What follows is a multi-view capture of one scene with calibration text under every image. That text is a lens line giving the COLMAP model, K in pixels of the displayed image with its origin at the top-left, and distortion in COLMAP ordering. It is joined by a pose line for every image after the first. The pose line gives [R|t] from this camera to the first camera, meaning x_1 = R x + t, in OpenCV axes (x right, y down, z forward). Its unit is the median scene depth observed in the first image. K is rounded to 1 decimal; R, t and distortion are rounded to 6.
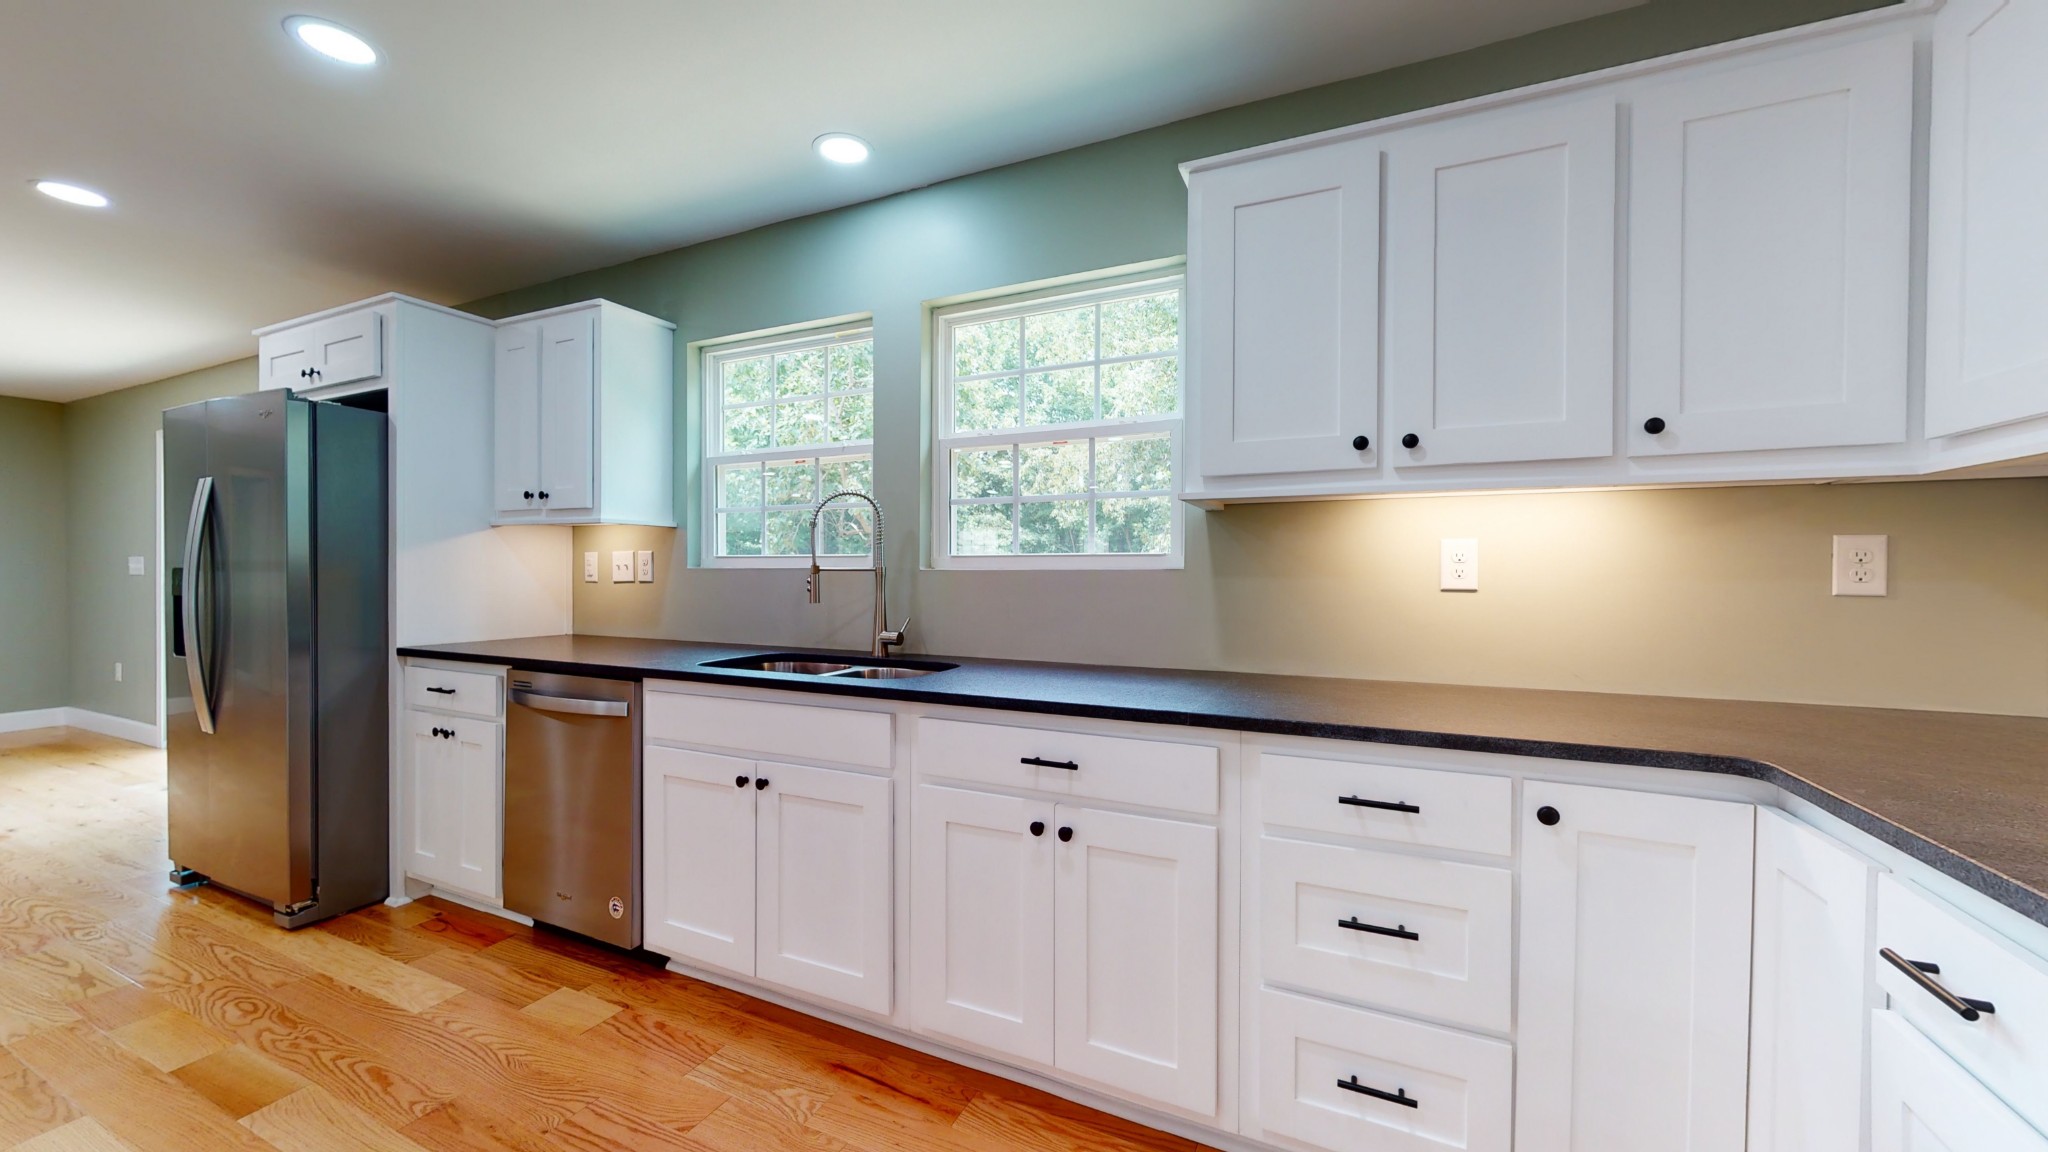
lens RADIAL K [[749.9, 0, 1027.8], [0, 749.9, 579.4], [0, 0, 1]] dist [-0.001291, -0.000143]
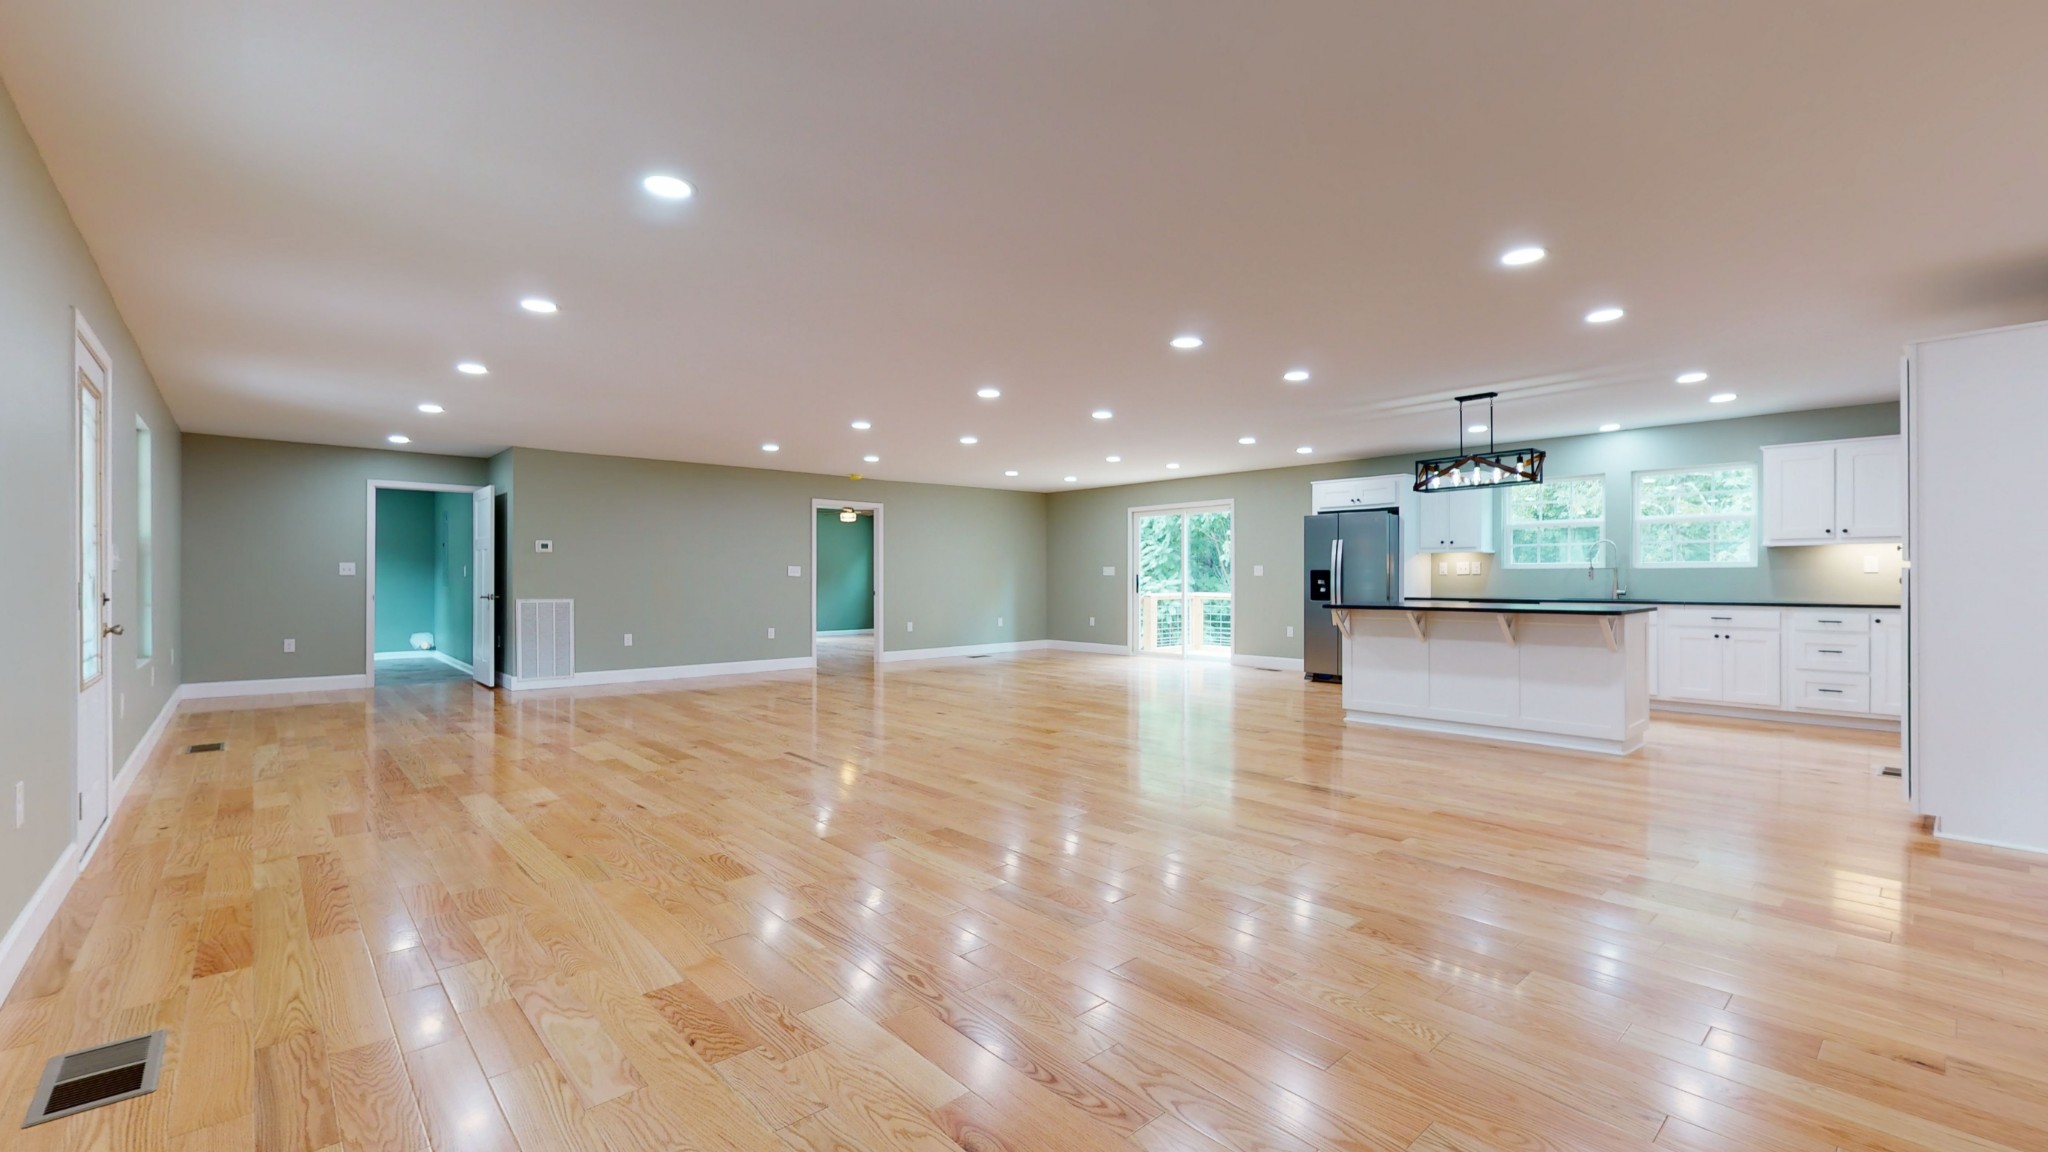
lens RADIAL K [[854.2, 0, 1015.9], [0, 854.2, 576.9], [0, 0, 1]] dist [0.000175, 0.000458]
pose [[0.917173, -0.003557, -0.398472, -0.966428], [-0.001798, 0.999913, -0.013065, 0.063493], [0.398484, 0.012699, 0.917087, -2.784825]]
